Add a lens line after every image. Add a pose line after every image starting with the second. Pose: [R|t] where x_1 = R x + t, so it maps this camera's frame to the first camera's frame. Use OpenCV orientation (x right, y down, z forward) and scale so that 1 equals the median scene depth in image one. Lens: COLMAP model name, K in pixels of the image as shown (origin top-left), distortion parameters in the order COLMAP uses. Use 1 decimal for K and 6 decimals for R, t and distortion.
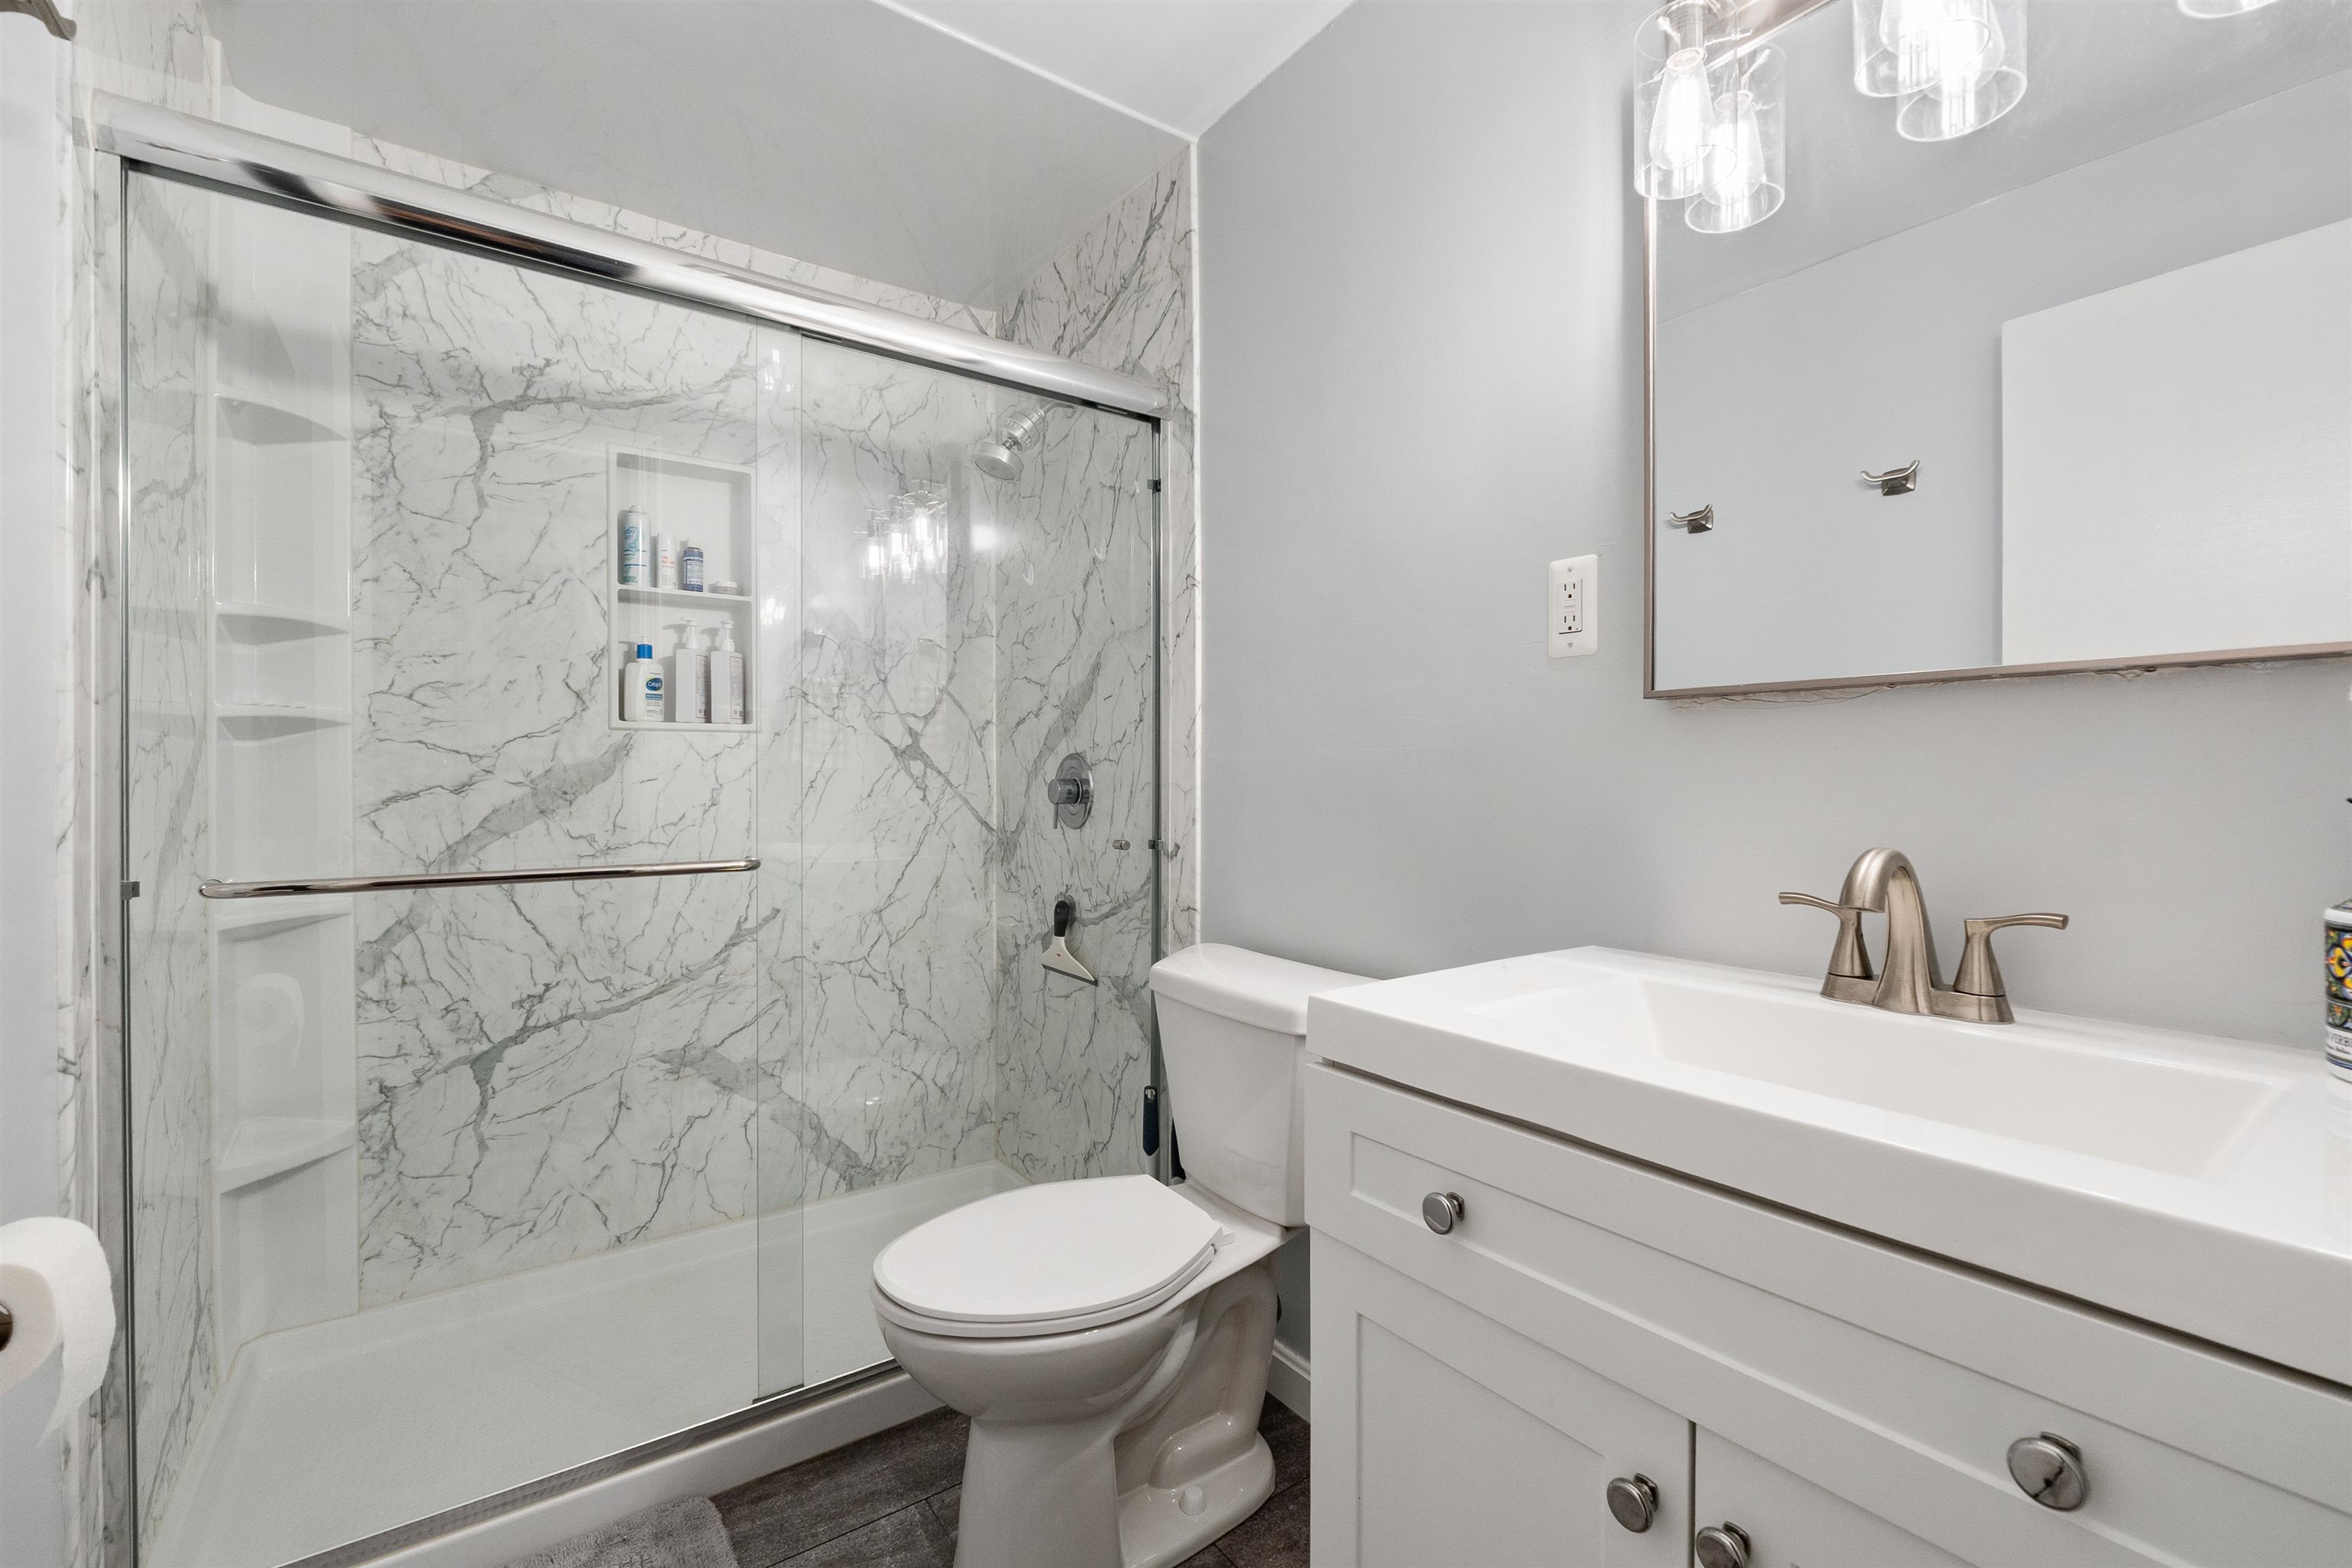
lens RADIAL K [[989.5, 0, 1165.0], [0, 989.5, 775.7], [0, 0, 1]] dist [-0.011499, 0.000508]
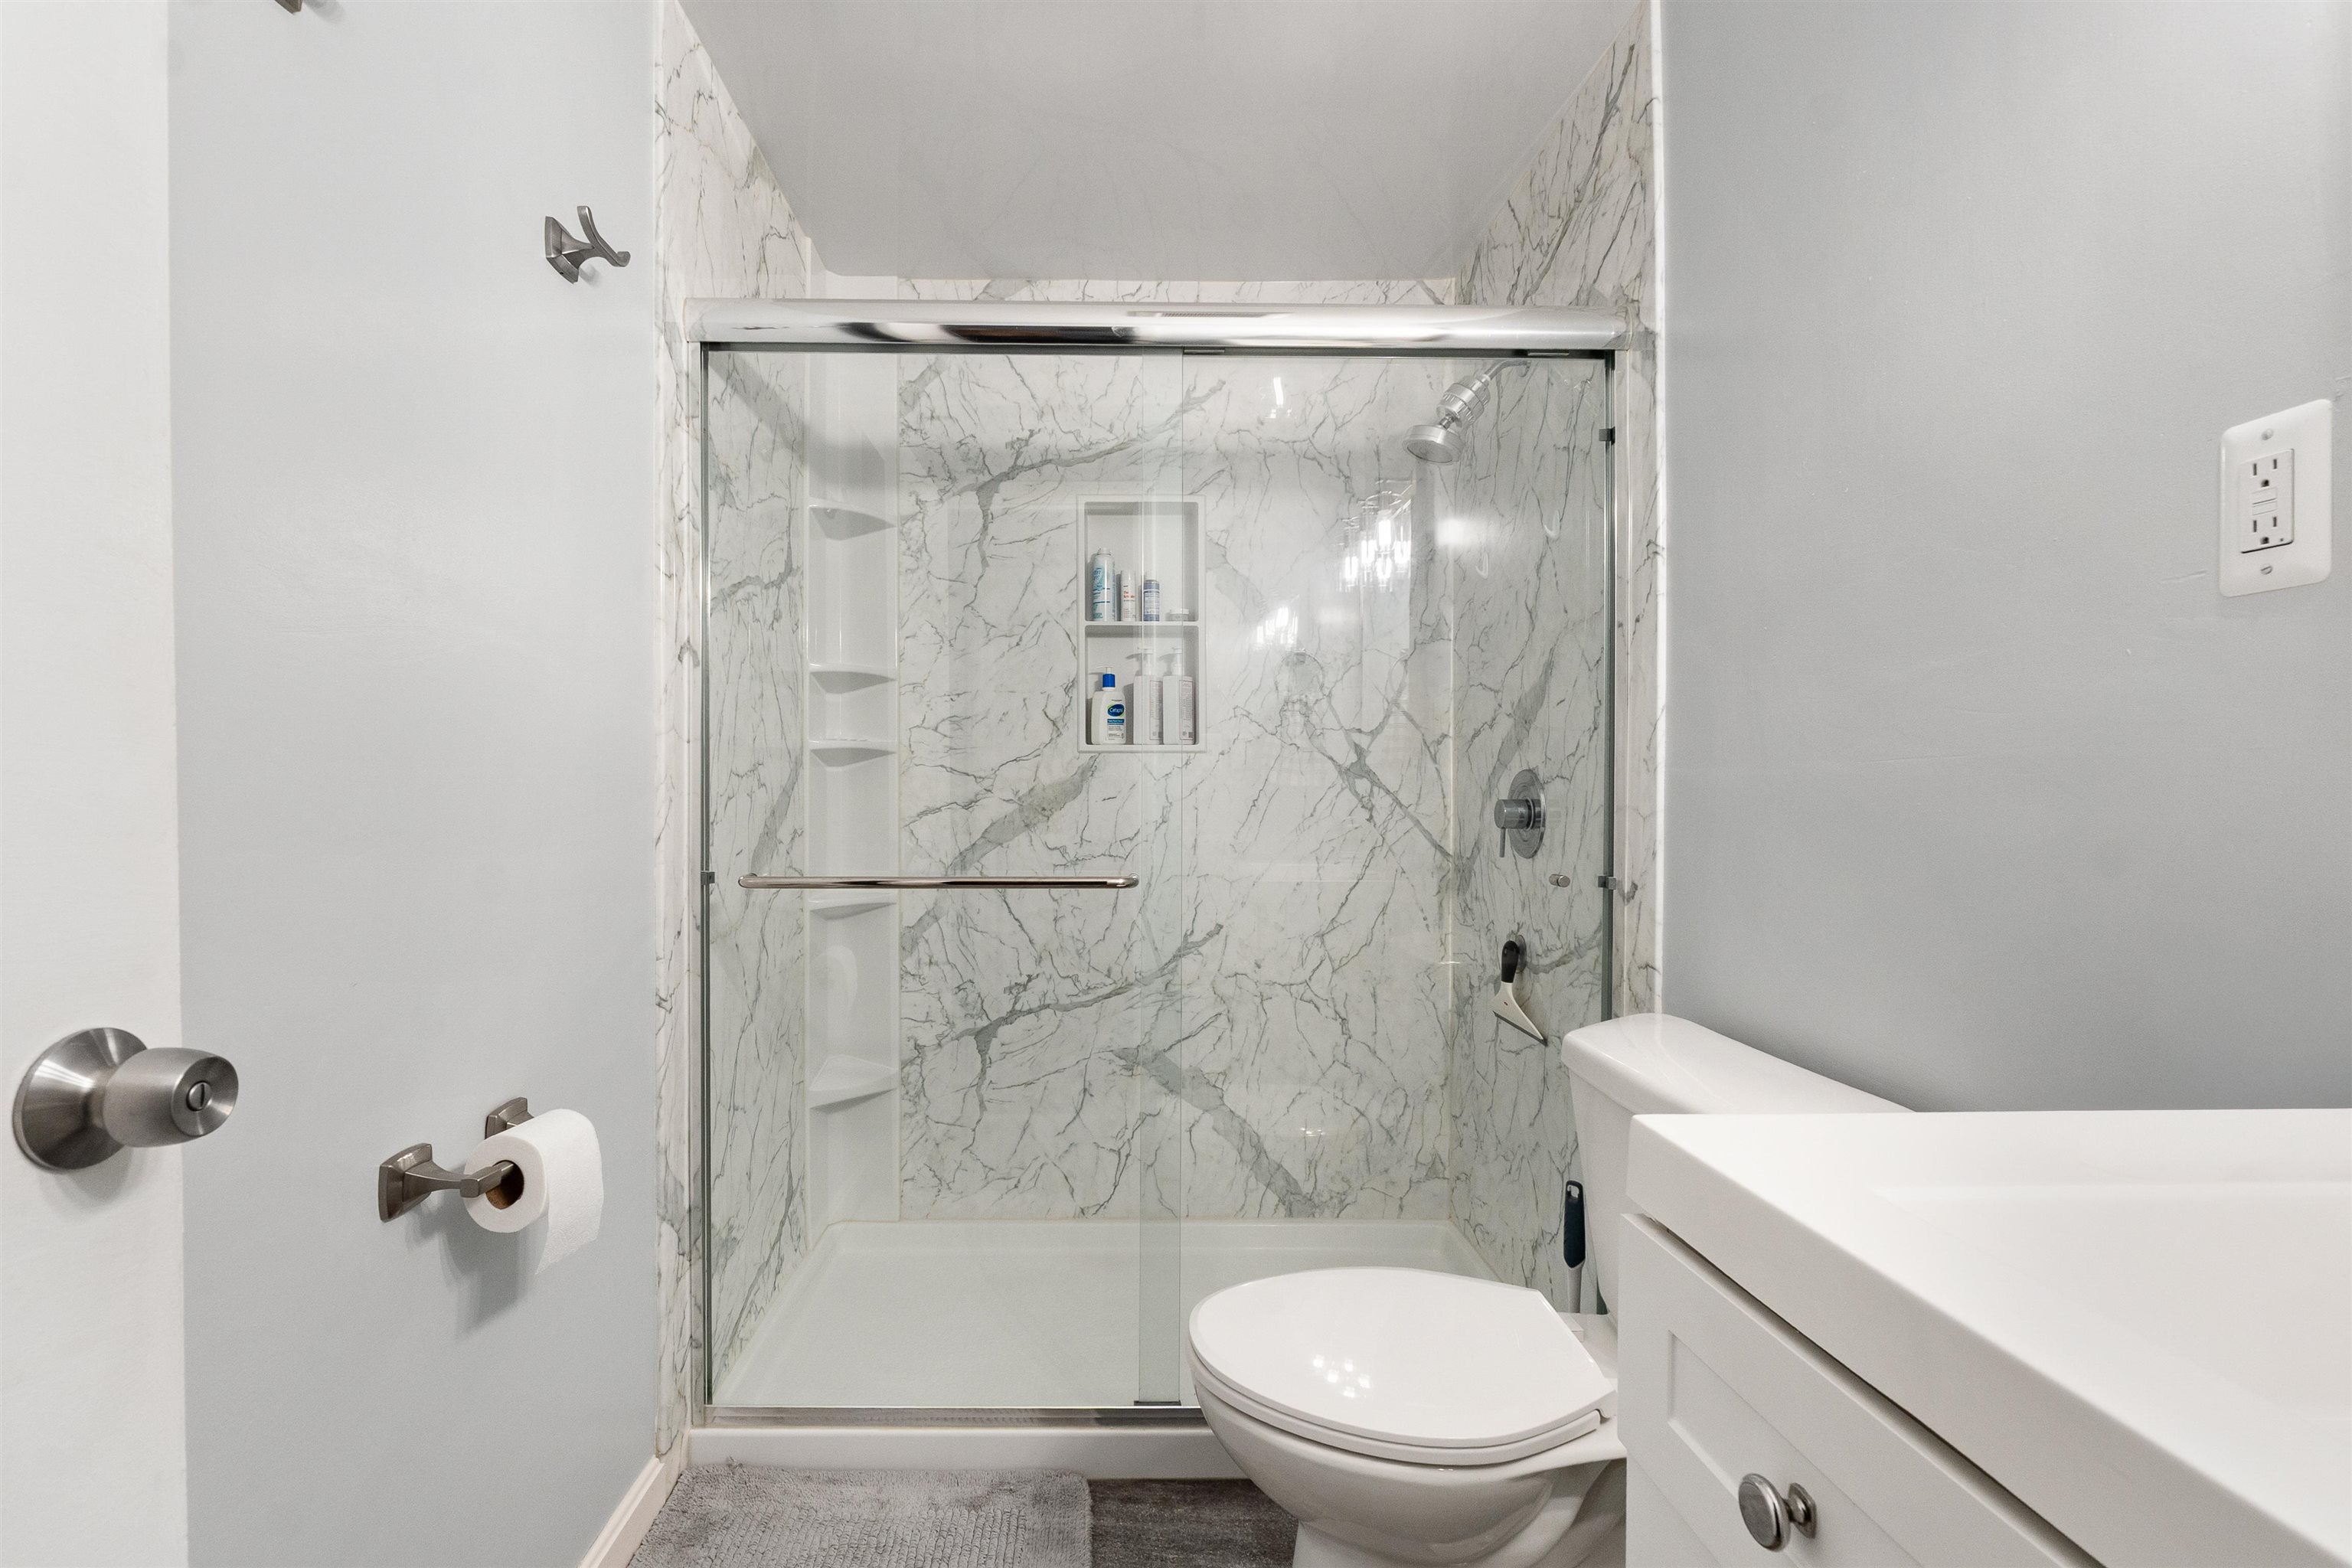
lens RADIAL K [[989.5, 0, 1178.8], [0, 989.5, 797.0], [0, 0, 1]] dist [-0.011499, 0.000508]
pose [[0.822534, 0.005790, -0.568686, 0.163868], [-0.002029, 0.999972, 0.007246, -0.004937], [0.568712, -0.004806, 0.822523, 0.144670]]
